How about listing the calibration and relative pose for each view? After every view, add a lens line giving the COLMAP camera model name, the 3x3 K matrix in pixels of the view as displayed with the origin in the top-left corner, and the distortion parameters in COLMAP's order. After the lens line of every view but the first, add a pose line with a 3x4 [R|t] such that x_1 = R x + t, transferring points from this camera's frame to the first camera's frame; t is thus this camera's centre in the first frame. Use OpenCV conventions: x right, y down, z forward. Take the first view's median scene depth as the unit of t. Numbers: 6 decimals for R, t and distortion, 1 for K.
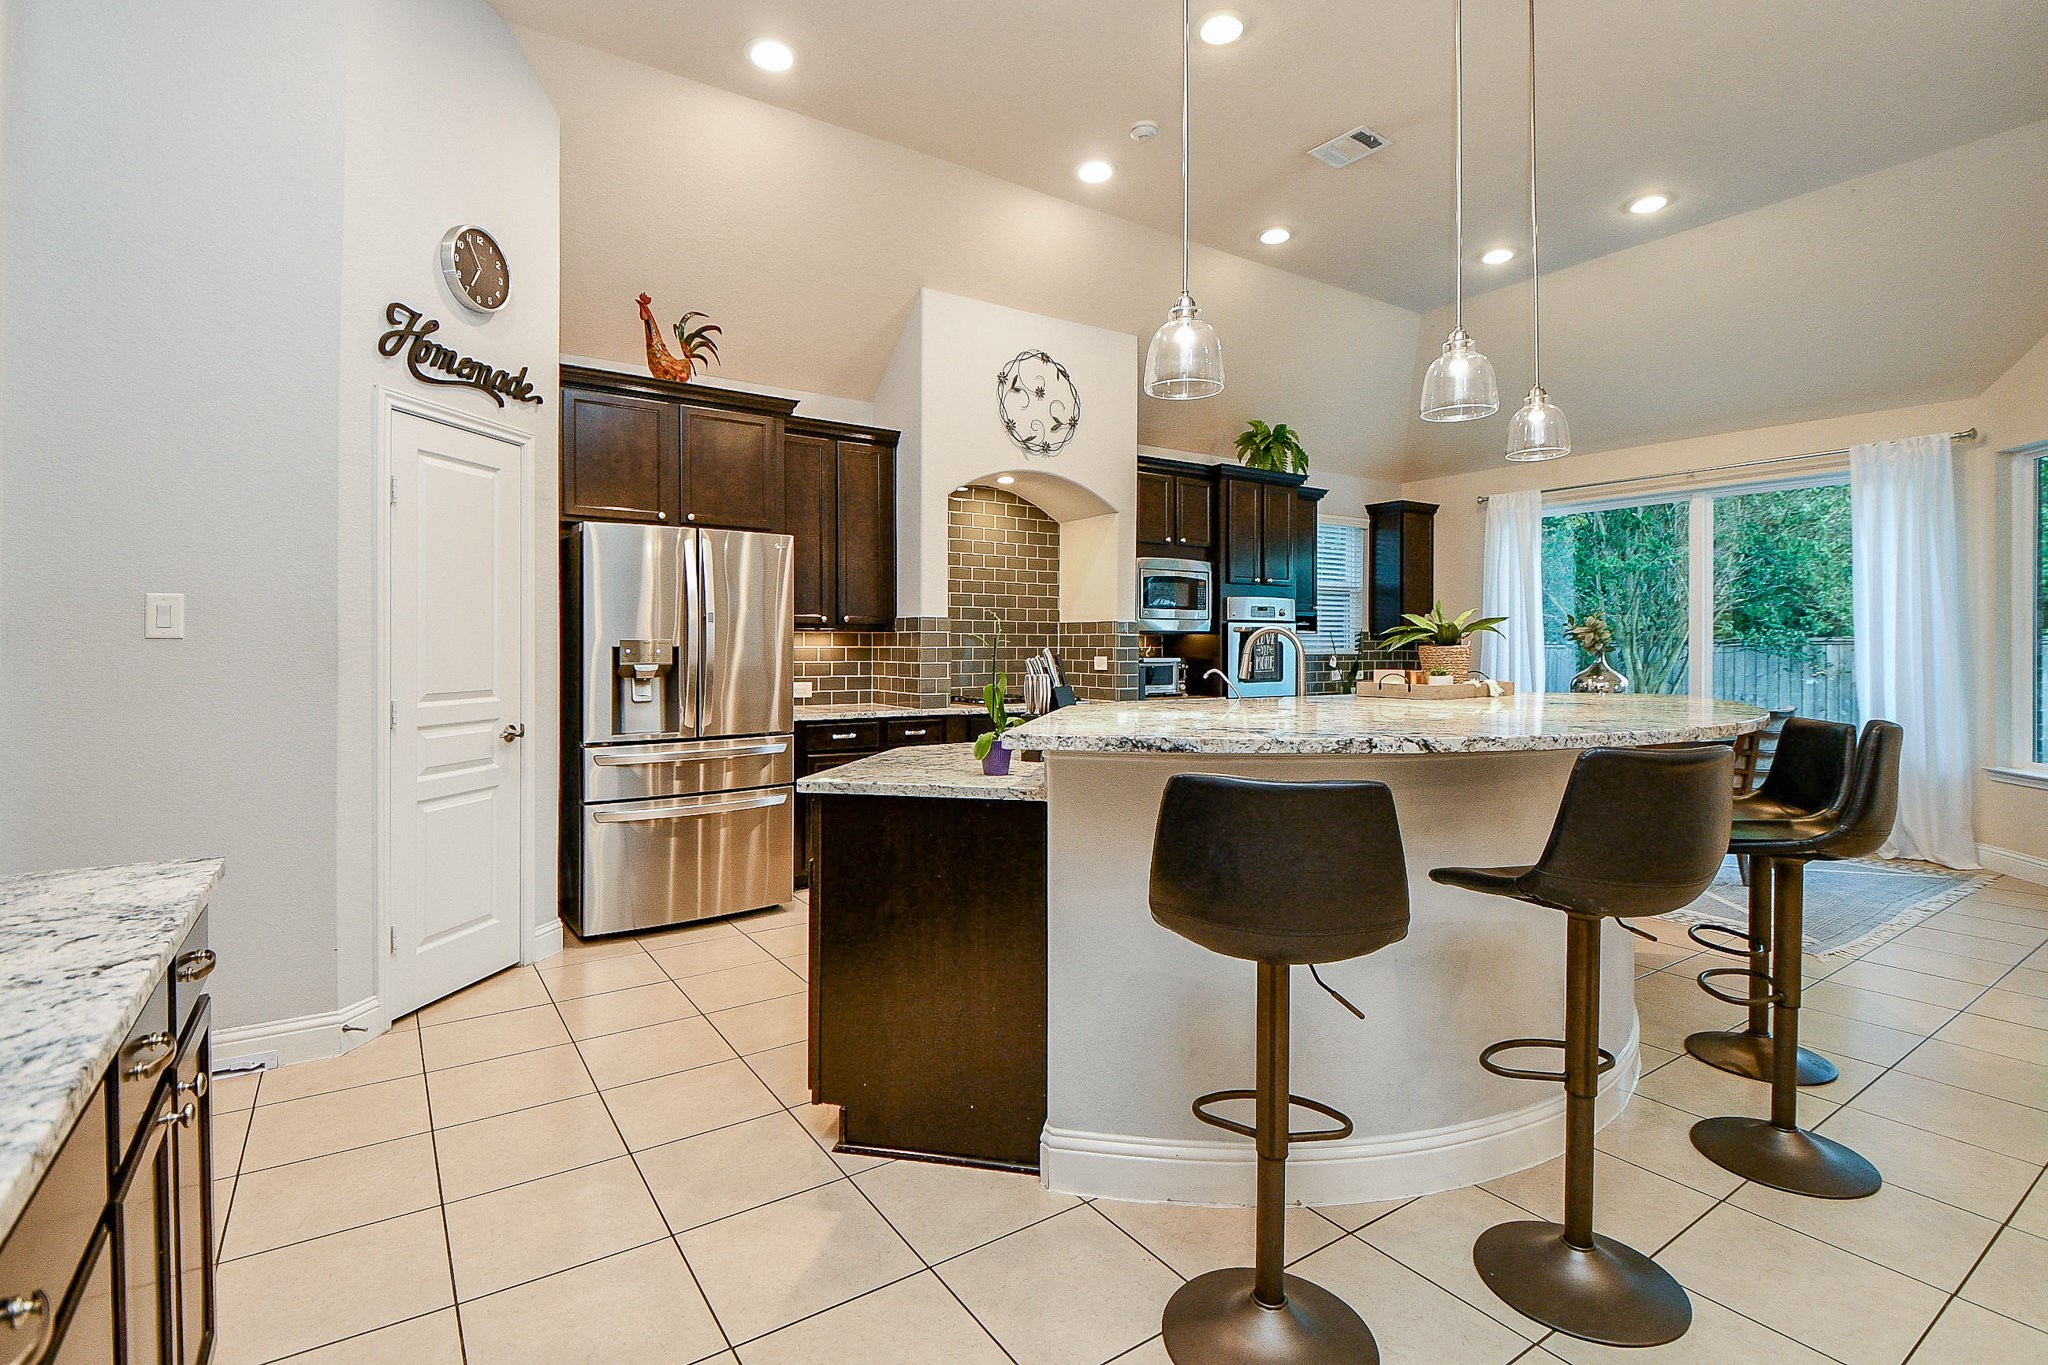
lens RADIAL K [[955.8, 0, 1035.8], [0, 955.8, 651.6], [0, 0, 1]] dist [0.009099, -0.000176]
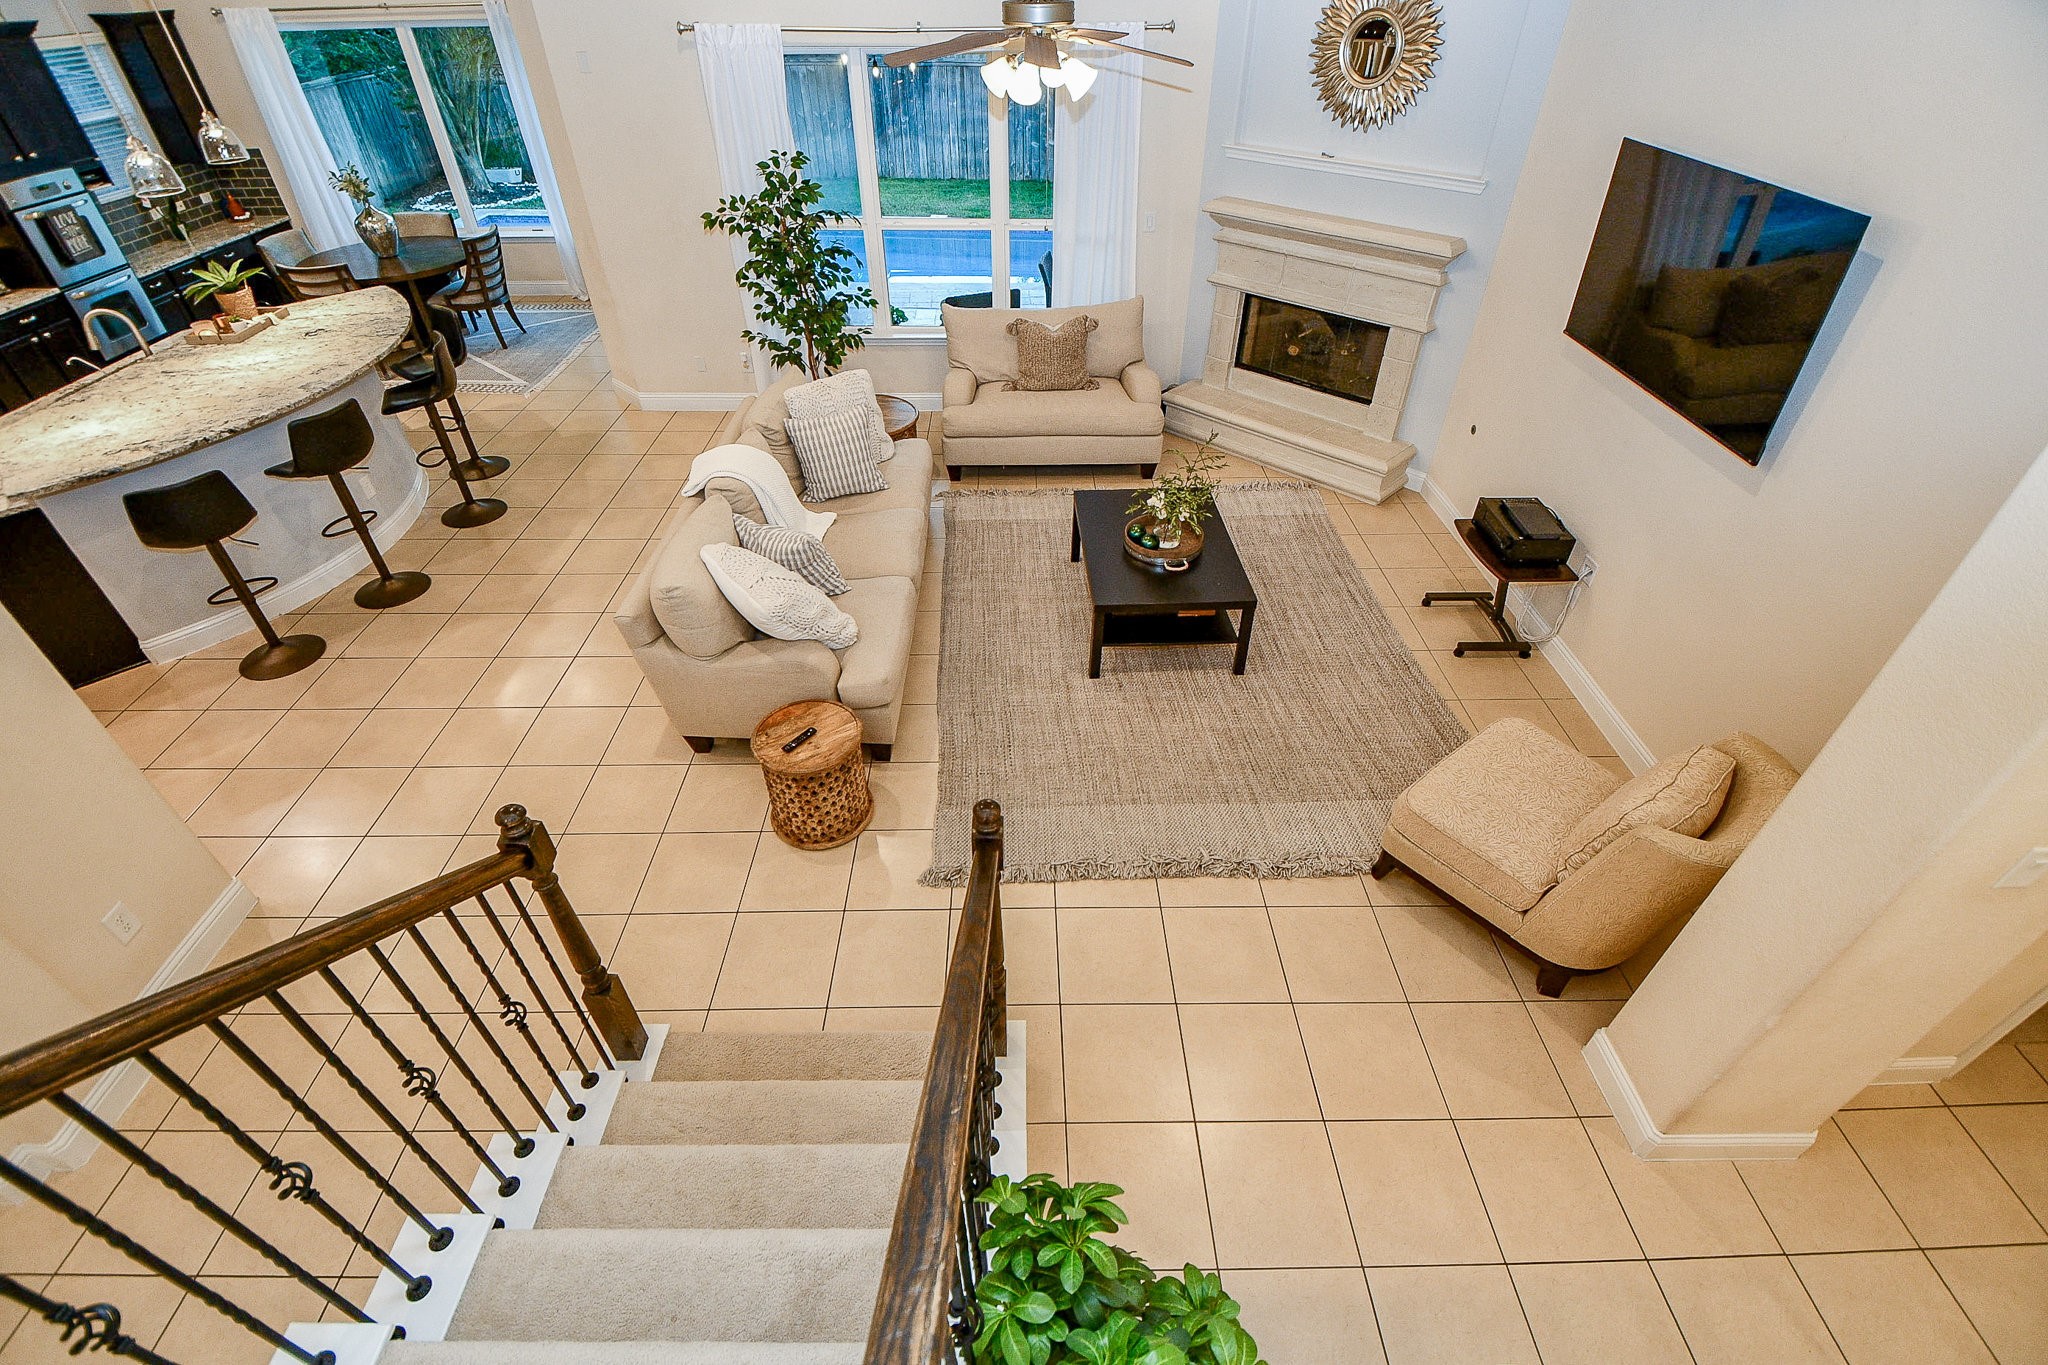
lens RADIAL K [[903.2, 0, 1024.0], [0, 903.2, 682.5], [0, 0, 1]] dist [0.033666, -0.018455]
pose [[0.569256, -0.520537, 0.636387, -0.088829], [0.011209, 0.778885, 0.627067, -0.289442], [-0.822084, -0.349828, 0.449220, -0.654179]]
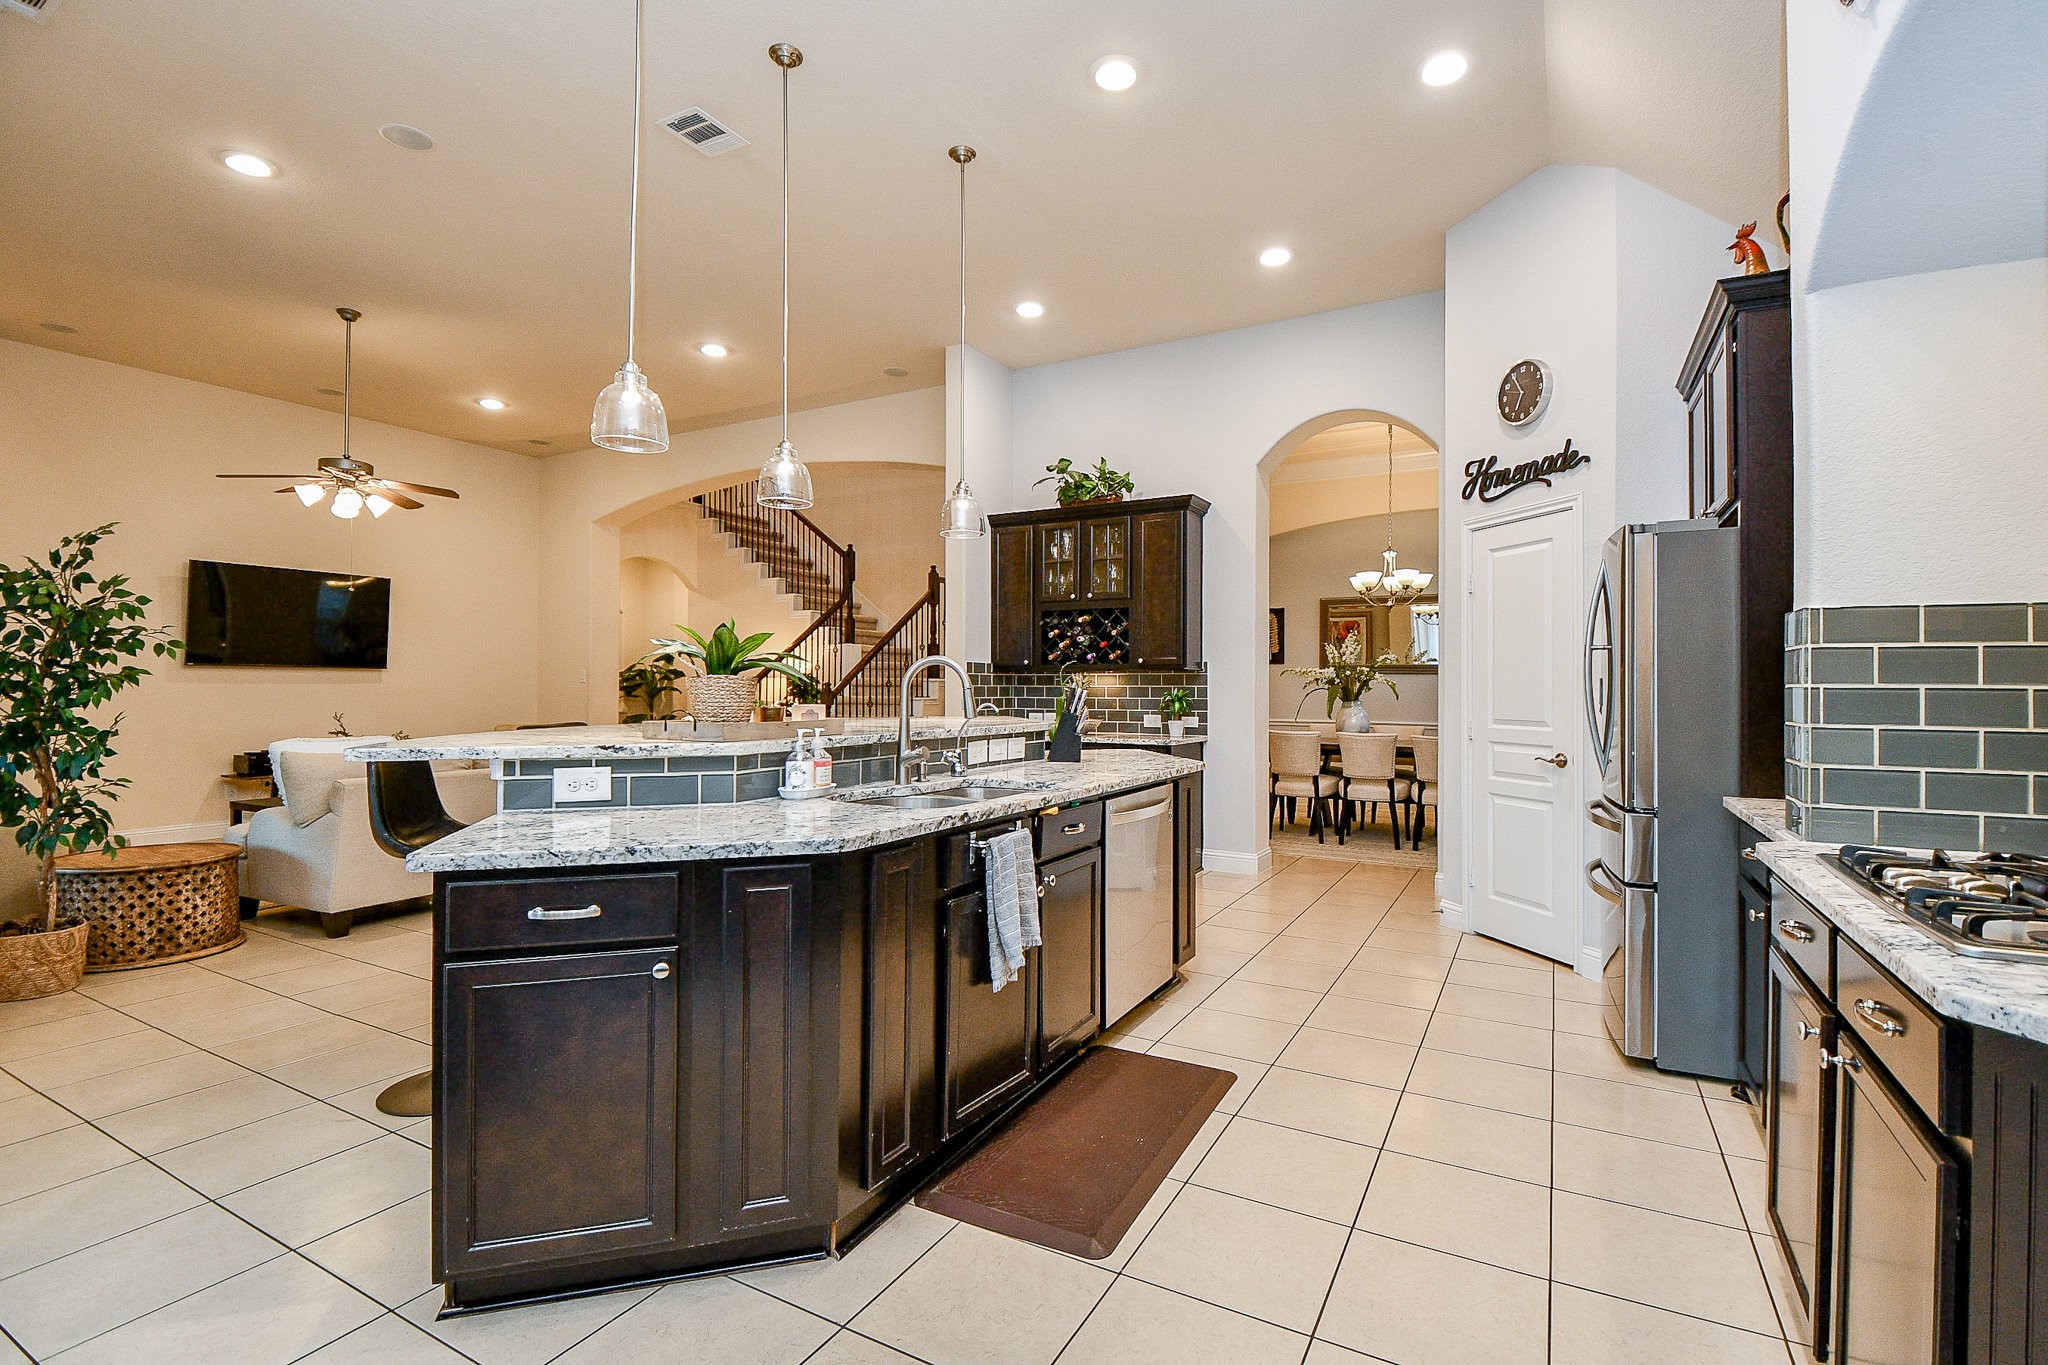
lens RADIAL K [[930.0, 0, 1065.6], [0, 930.0, 687.7], [0, 0, 1]] dist [0.030923, 0.000134]
pose [[-0.886458, -0.008725, -0.462727, 0.343711], [-0.013545, 0.999883, 0.007095, -0.001703], [0.462611, 0.012557, -0.886472, 1.163000]]
